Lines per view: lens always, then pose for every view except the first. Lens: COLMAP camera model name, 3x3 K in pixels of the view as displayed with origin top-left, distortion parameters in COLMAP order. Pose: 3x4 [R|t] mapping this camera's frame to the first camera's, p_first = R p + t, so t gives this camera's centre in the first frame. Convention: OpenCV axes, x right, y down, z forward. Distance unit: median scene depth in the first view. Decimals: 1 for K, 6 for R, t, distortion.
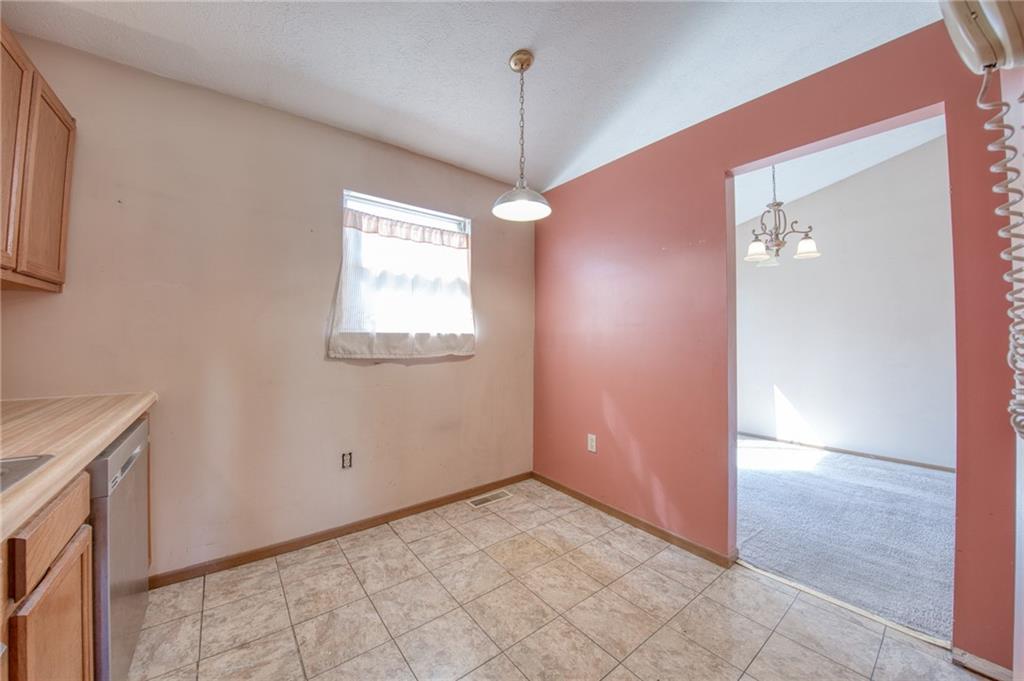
lens RADIAL K [[371.3, 0, 508.2], [0, 371.3, 334.8], [0, 0, 1]] dist [-0.011786, -0.002918]
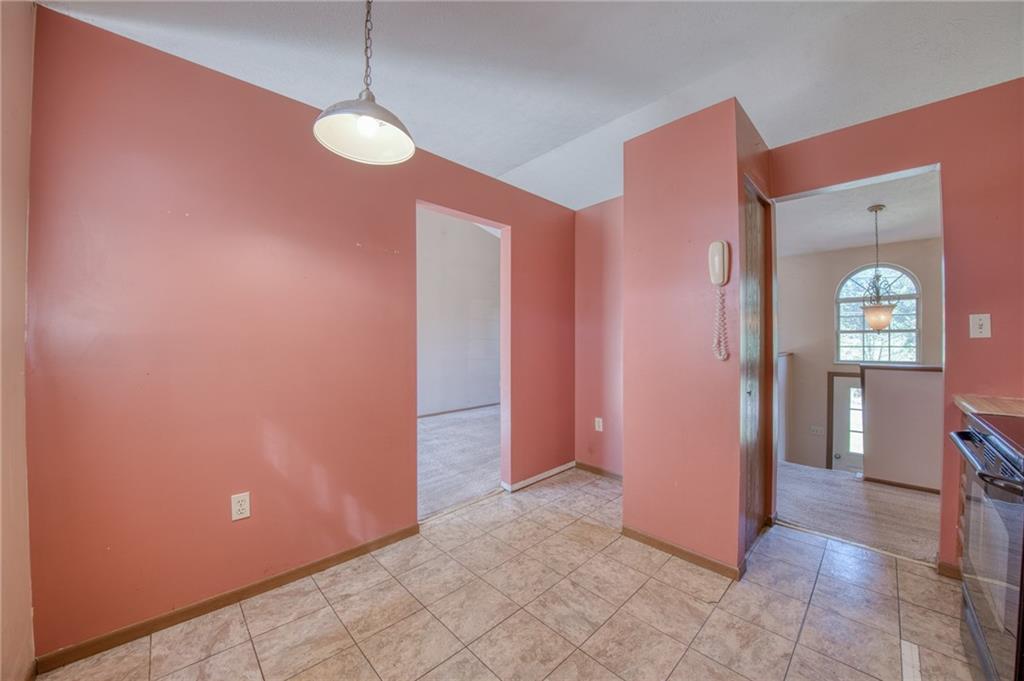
lens RADIAL K [[371.3, 0, 512.2], [0, 371.3, 337.9], [0, 0, 1]] dist [-0.011786, -0.002918]
pose [[-0.093589, -0.002645, 0.995607, -0.551518], [-0.004950, 0.999985, 0.002191, -0.012061], [-0.995599, -0.004723, -0.093600, 0.684025]]
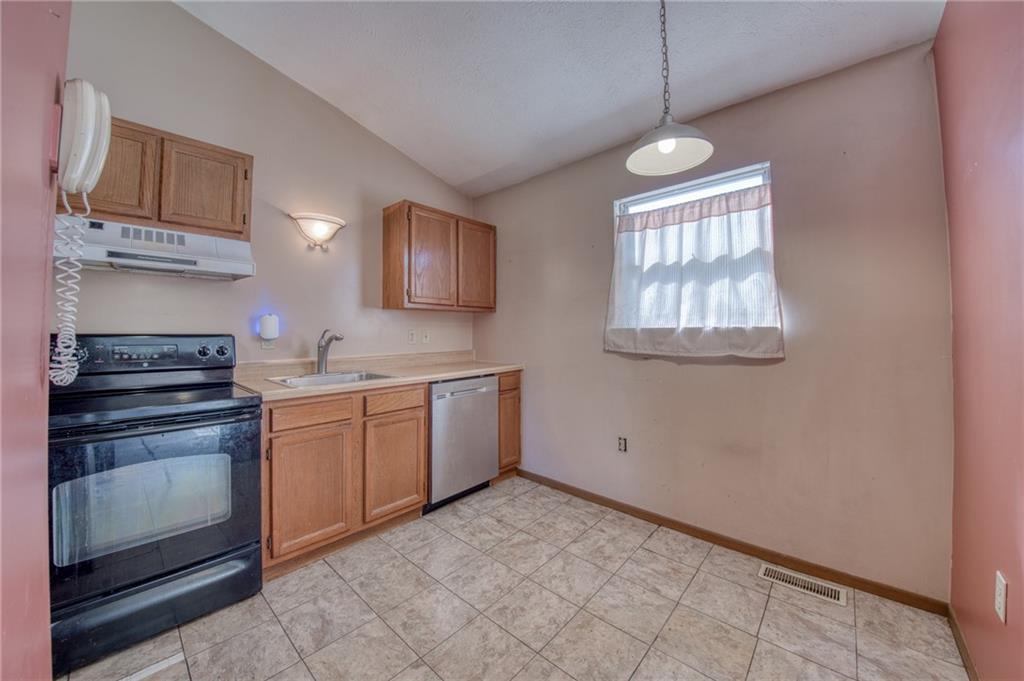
lens RADIAL K [[371.3, 0, 505.9], [0, 371.3, 332.4], [0, 0, 1]] dist [-0.011786, -0.002918]
pose [[0.177283, -0.003822, -0.984153, 0.592650], [0.008648, 0.999960, -0.002325, 0.005458], [0.984122, -0.008098, 0.177309, 0.473723]]
